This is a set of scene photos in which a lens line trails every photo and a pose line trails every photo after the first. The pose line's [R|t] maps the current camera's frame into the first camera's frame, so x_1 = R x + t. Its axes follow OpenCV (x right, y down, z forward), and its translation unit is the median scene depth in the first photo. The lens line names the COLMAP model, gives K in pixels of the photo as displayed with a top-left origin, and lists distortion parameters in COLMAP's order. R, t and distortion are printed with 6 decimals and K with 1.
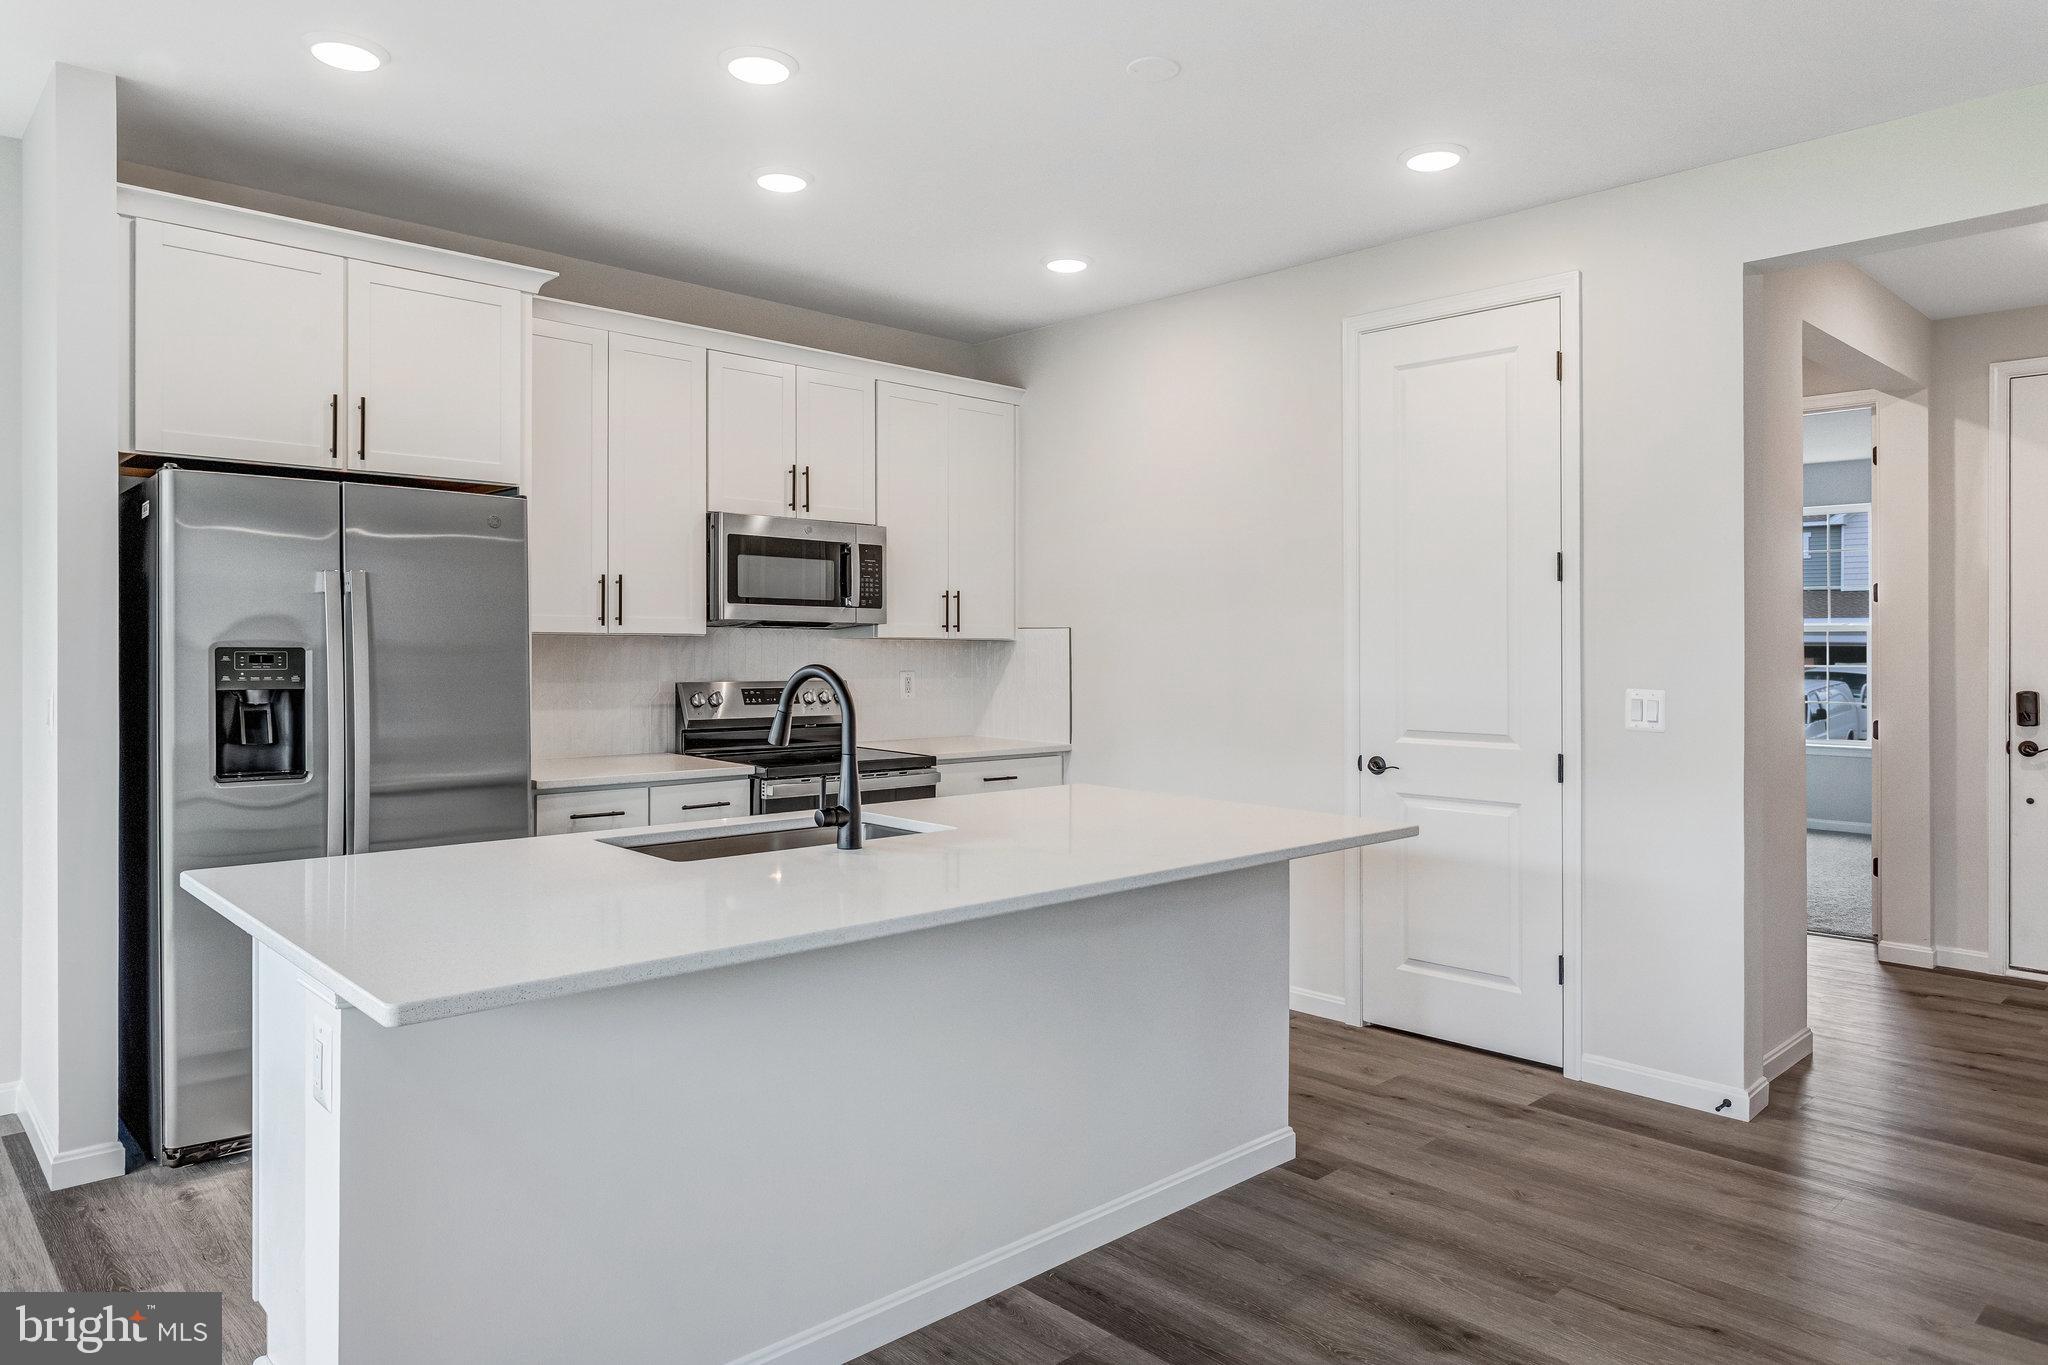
lens RADIAL K [[1312.1, 0, 1045.1], [0, 1312.1, 644.1], [0, 0, 1]] dist [0.028170, -0.005157]
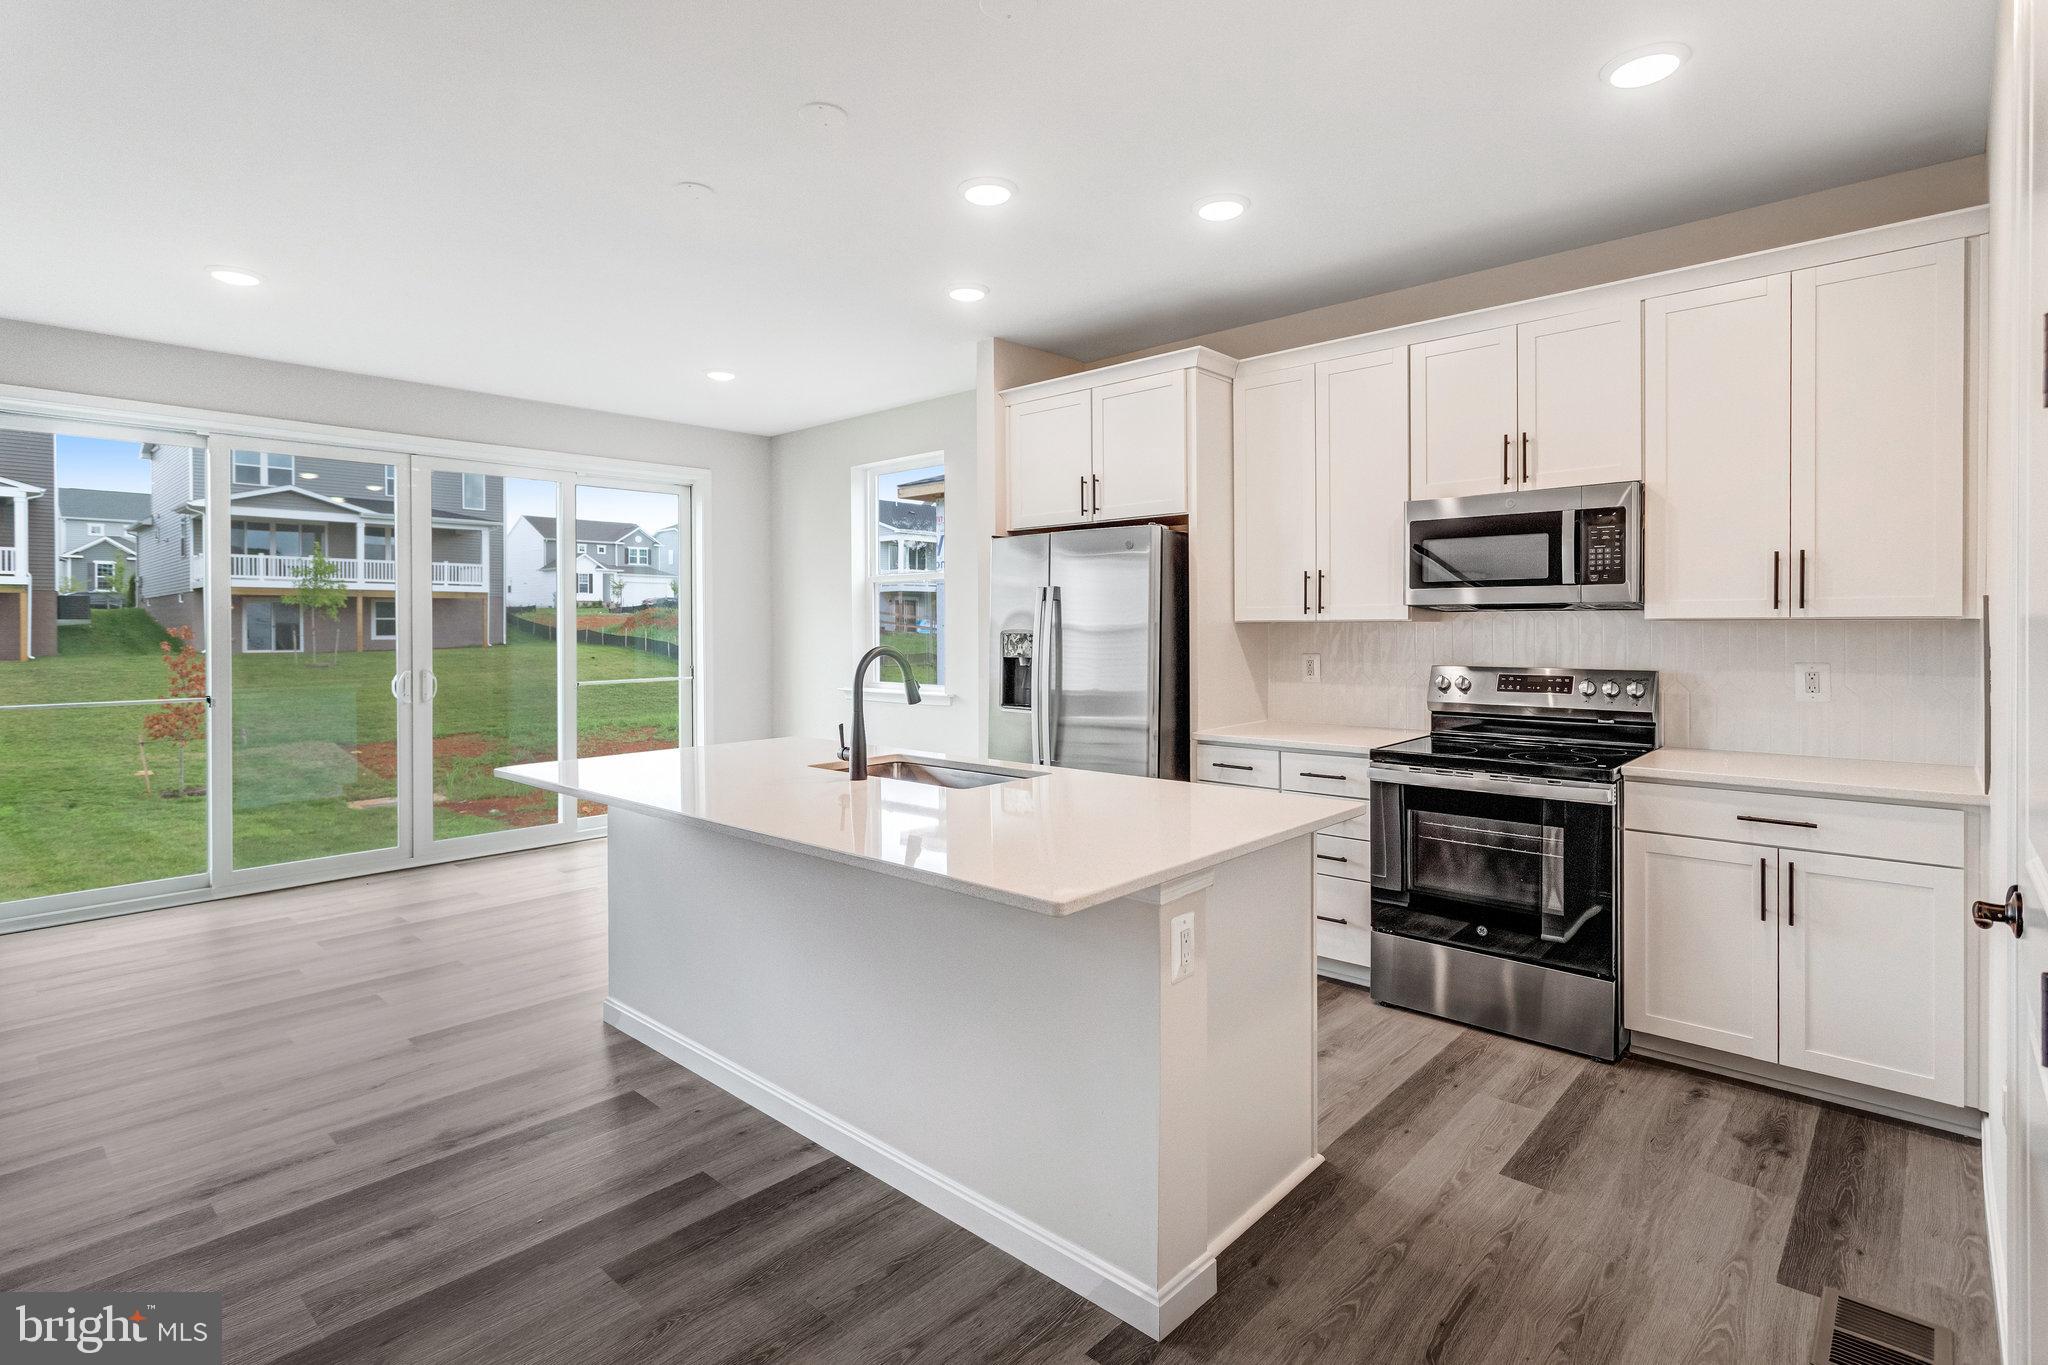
lens RADIAL K [[1015.0, 0, 1022.6], [0, 1015.0, 636.7], [0, 0, 1]] dist [0.012210, -0.001870]
pose [[0.049032, 0.000026, -0.998797, 0.555448], [0.002348, 0.999997, 0.000141, 0.005484], [0.998794, -0.002352, 0.049032, 0.677286]]
